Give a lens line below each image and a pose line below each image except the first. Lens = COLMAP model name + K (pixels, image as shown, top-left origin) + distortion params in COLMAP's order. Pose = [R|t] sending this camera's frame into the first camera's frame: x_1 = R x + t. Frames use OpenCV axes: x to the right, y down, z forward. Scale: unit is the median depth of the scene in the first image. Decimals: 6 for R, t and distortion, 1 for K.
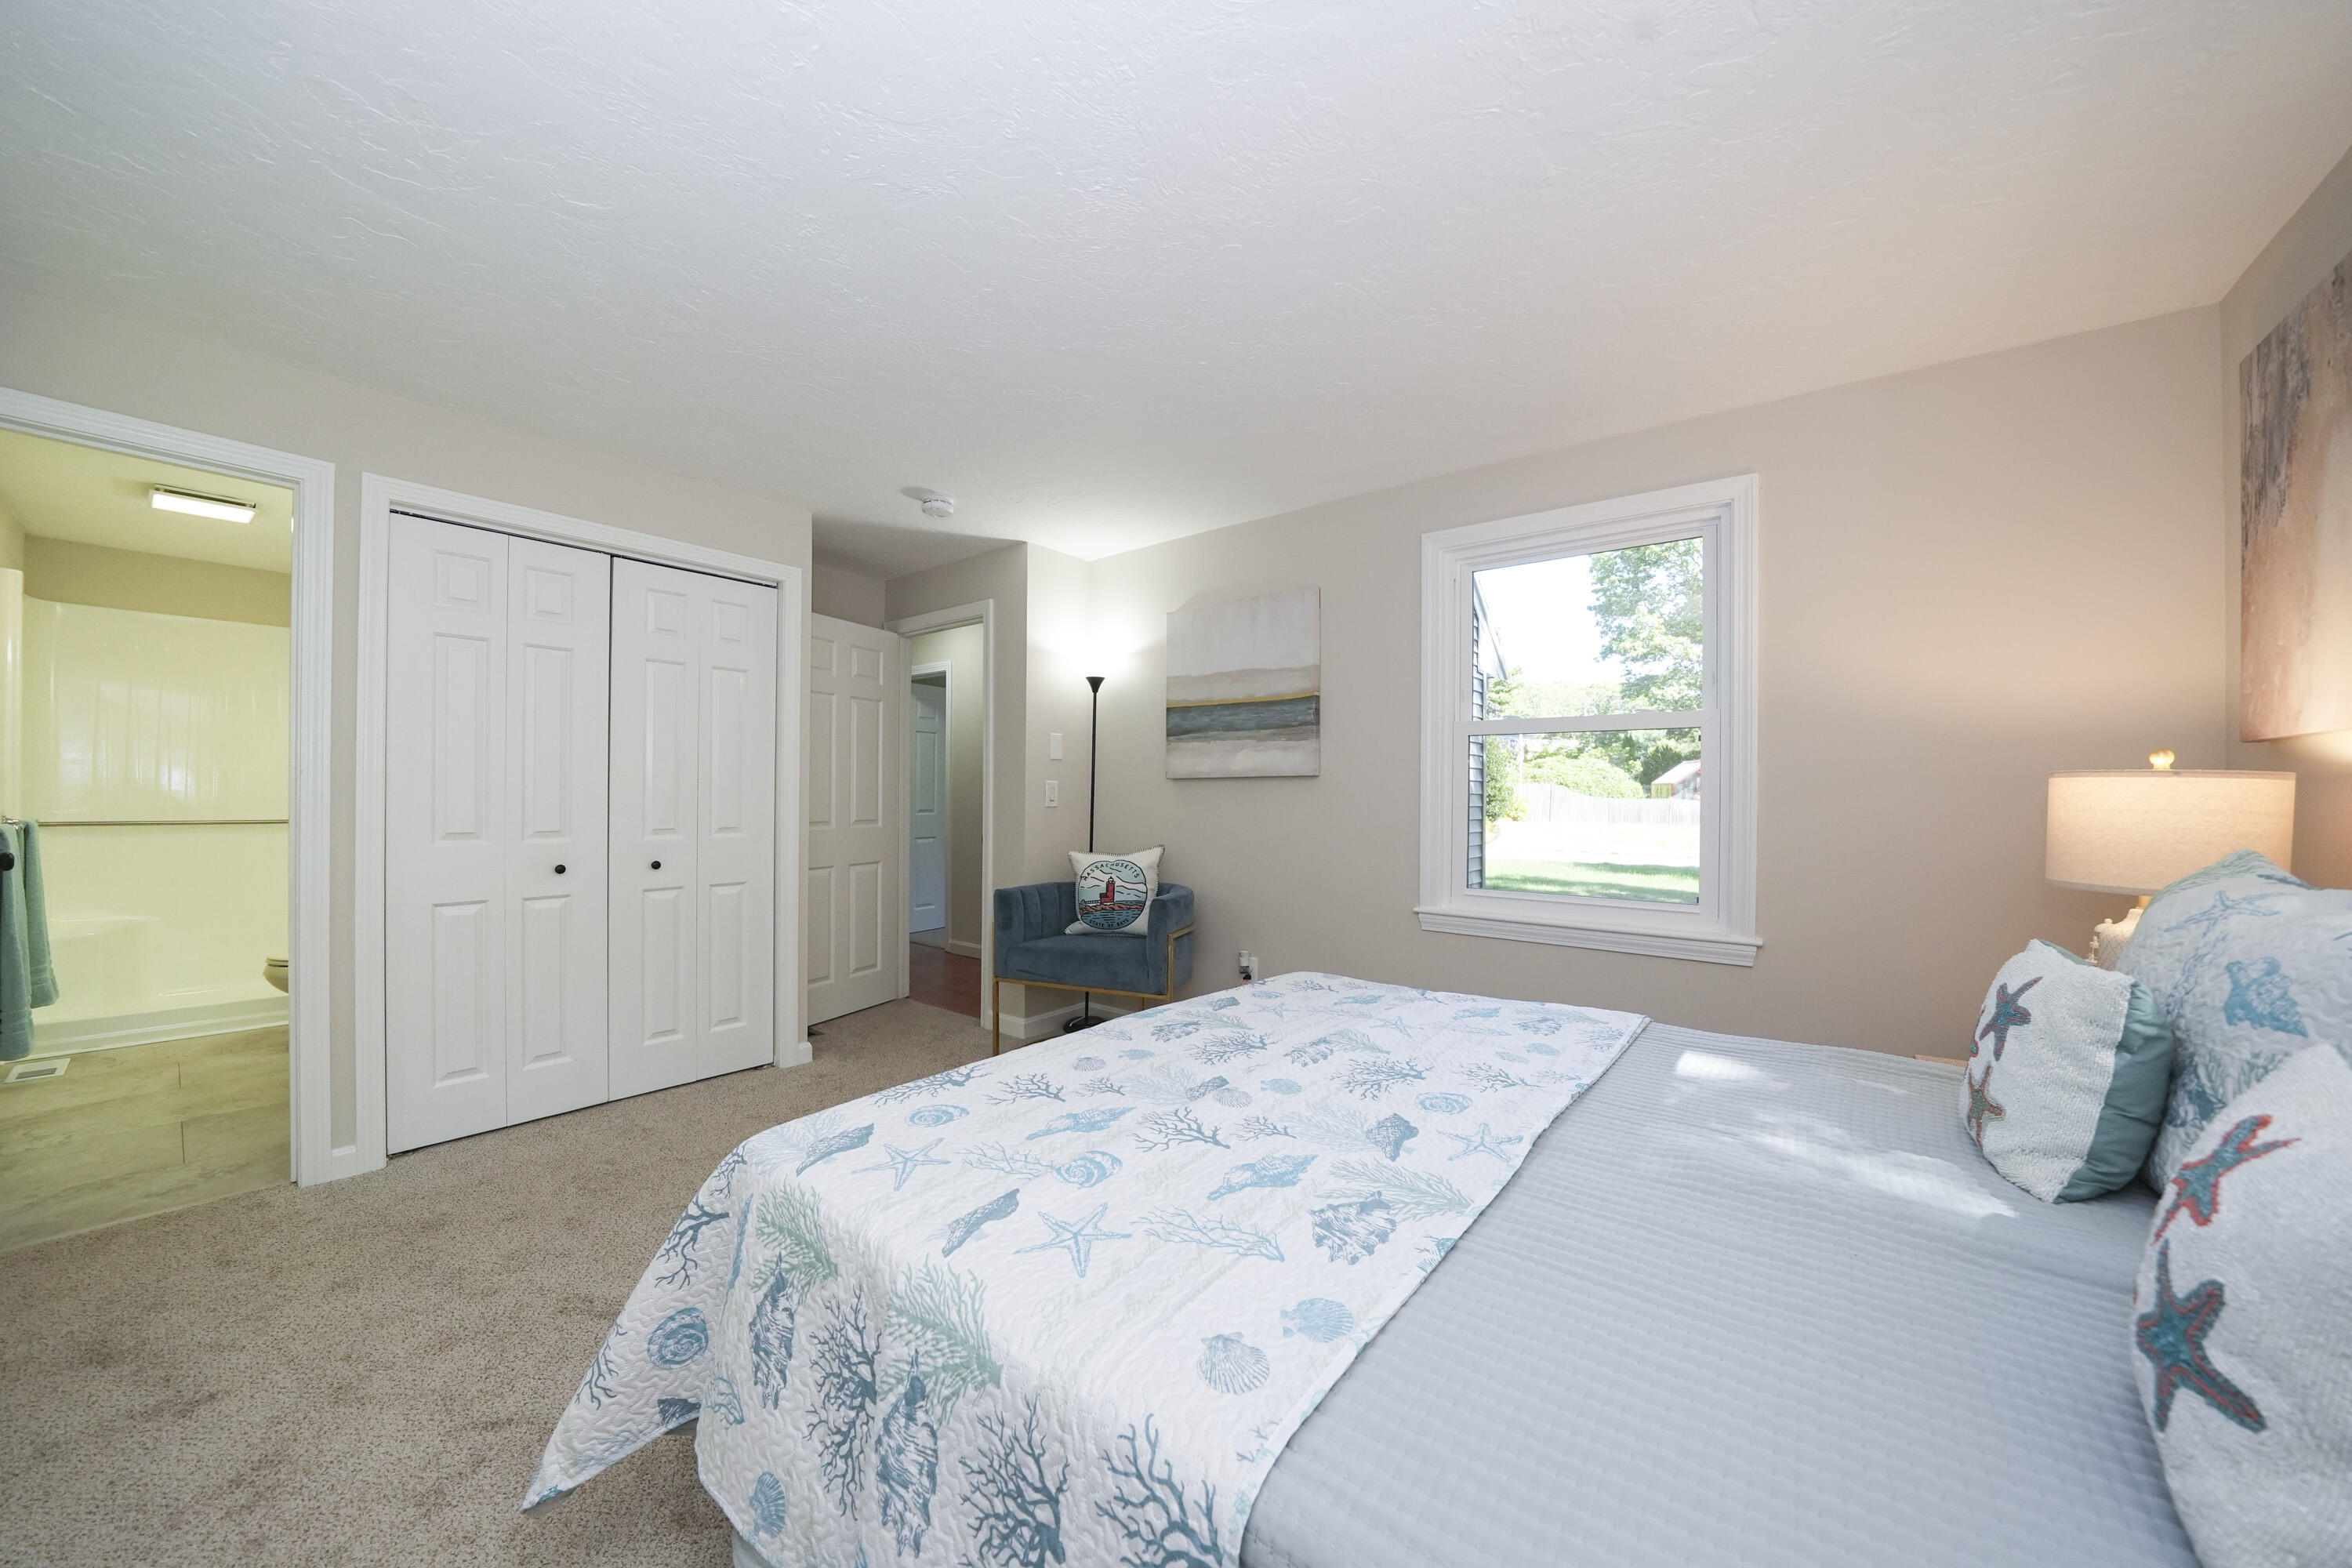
lens RADIAL K [[841.6, 0, 1183.5], [0, 841.6, 793.1], [0, 0, 1]] dist [-0.026331, 0.000097]
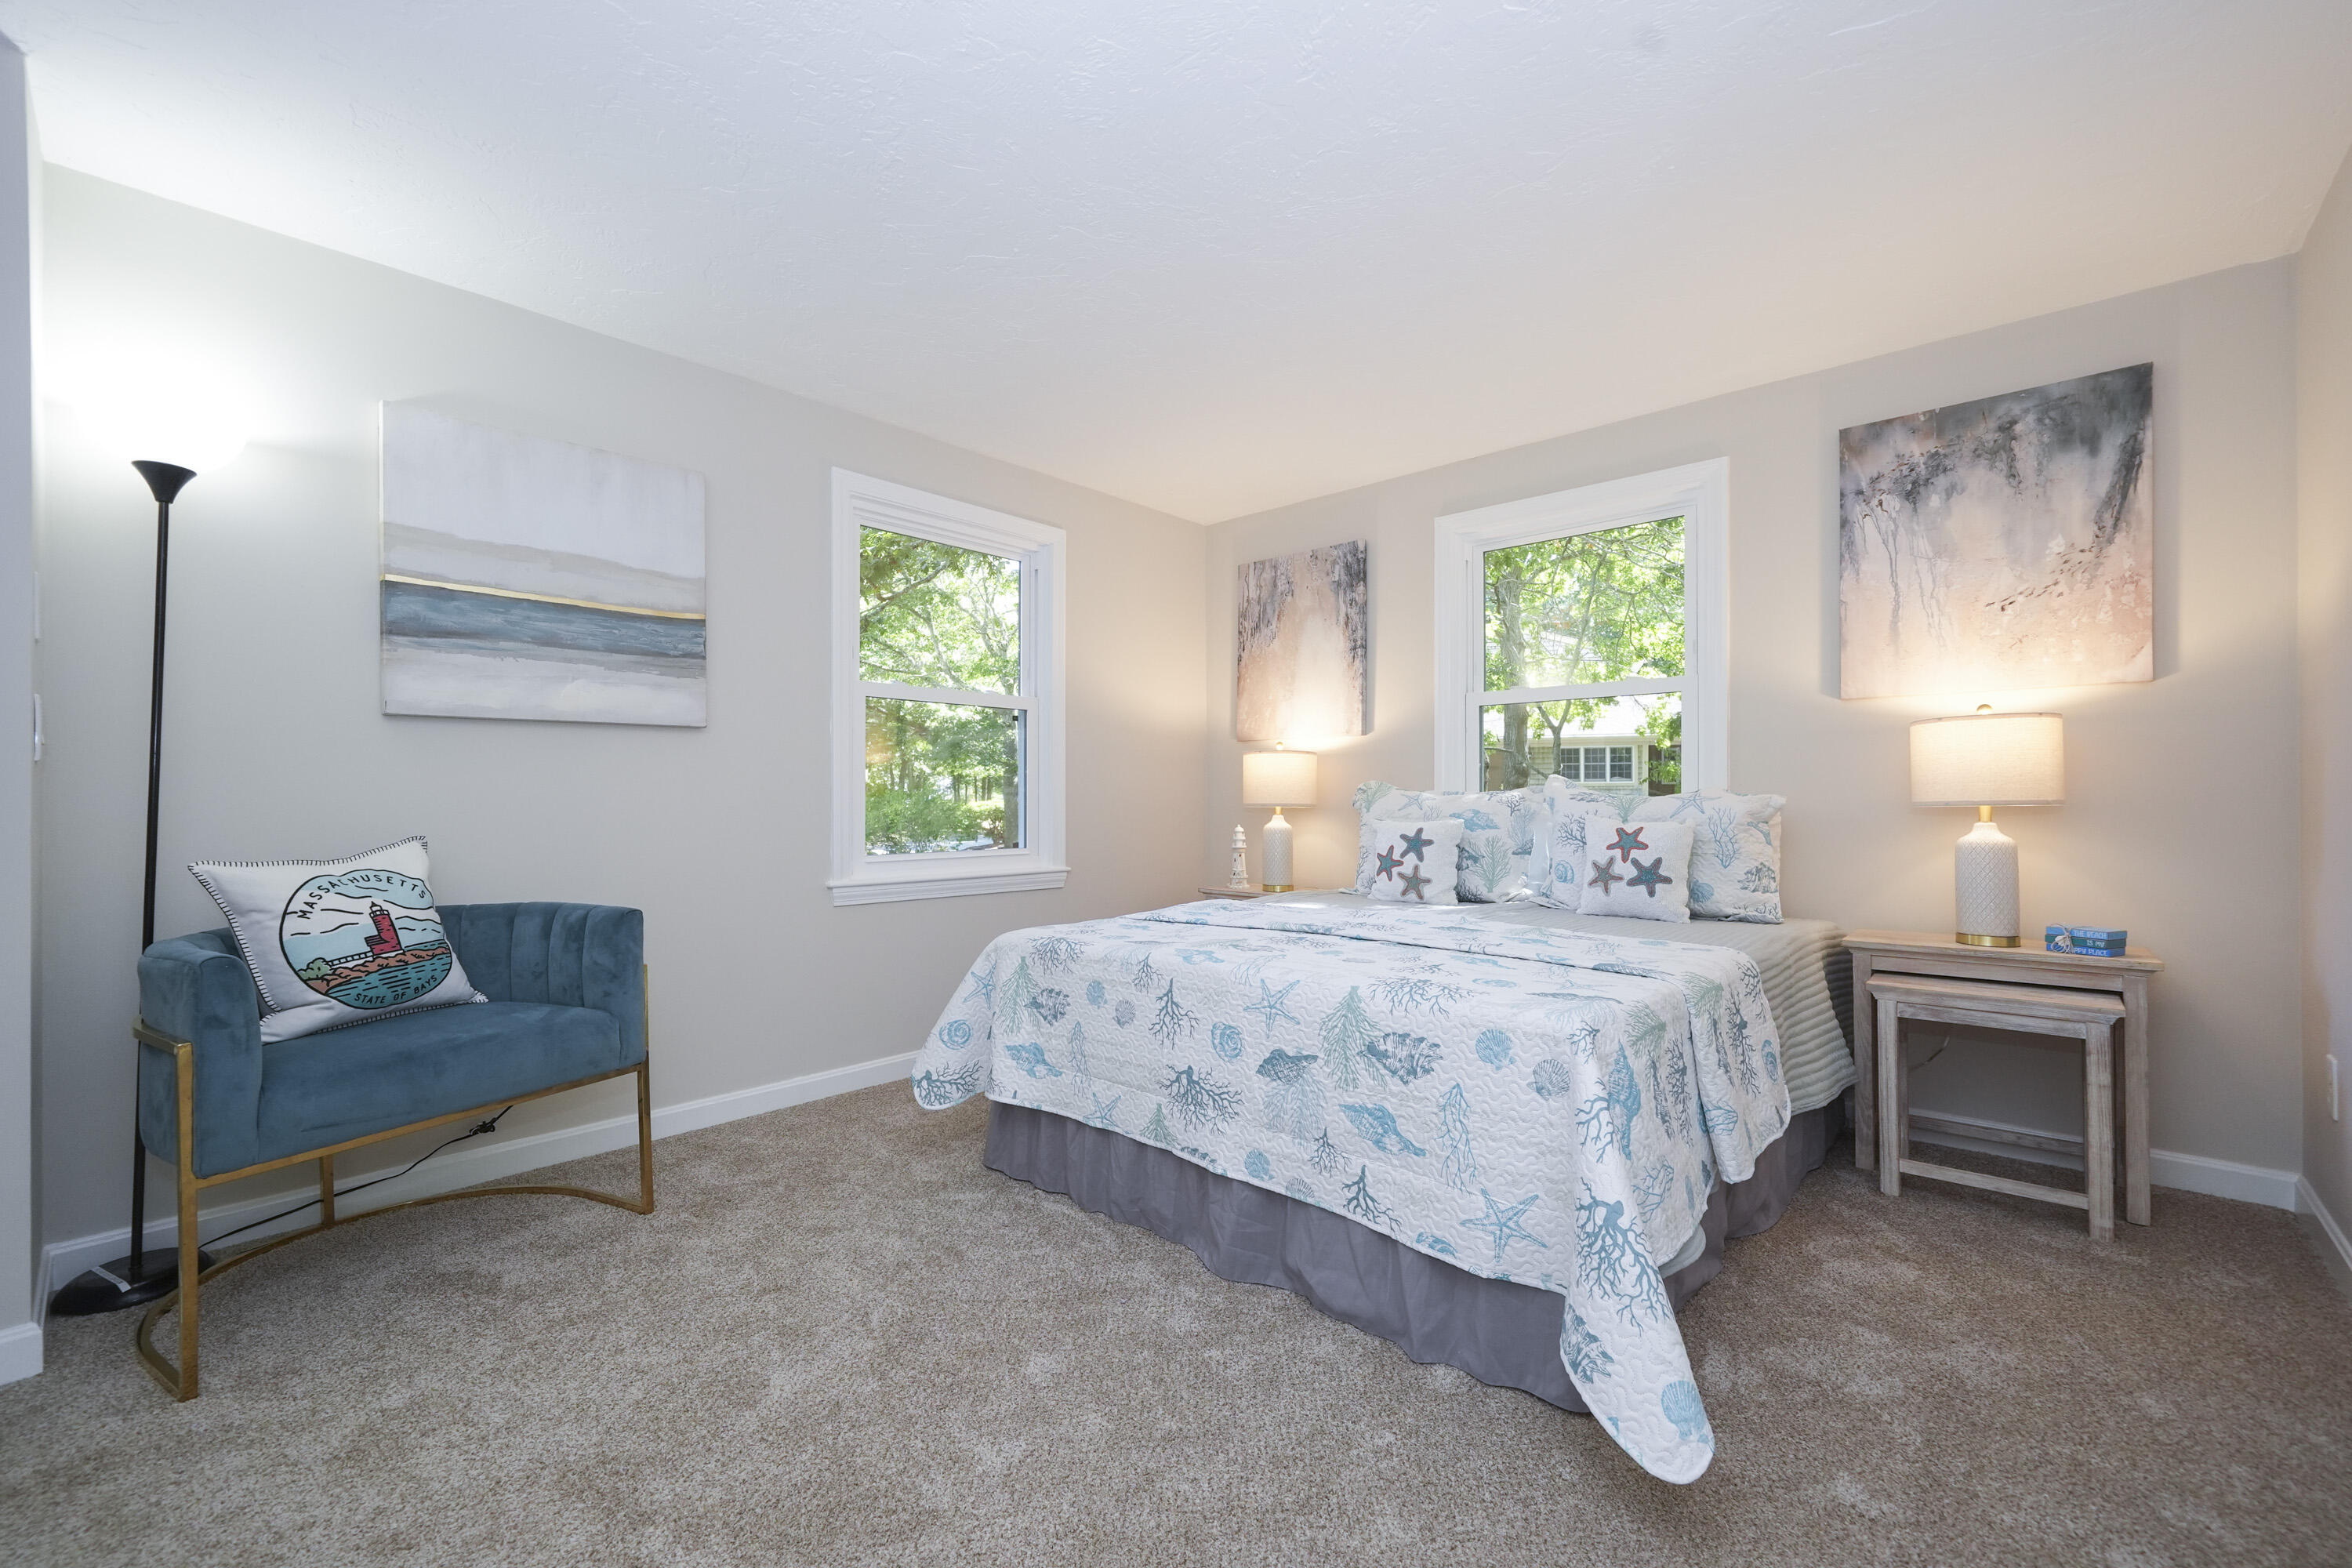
lens RADIAL K [[949.1, 0, 1173.8], [0, 949.1, 787.4], [0, 0, 1]] dist [-0.009669, 0.003850]
pose [[0.062032, 0.006106, 0.998055, -0.622159], [0.008445, 0.999942, -0.006643, 0.039739], [-0.998038, 0.008840, 0.061977, 0.502242]]
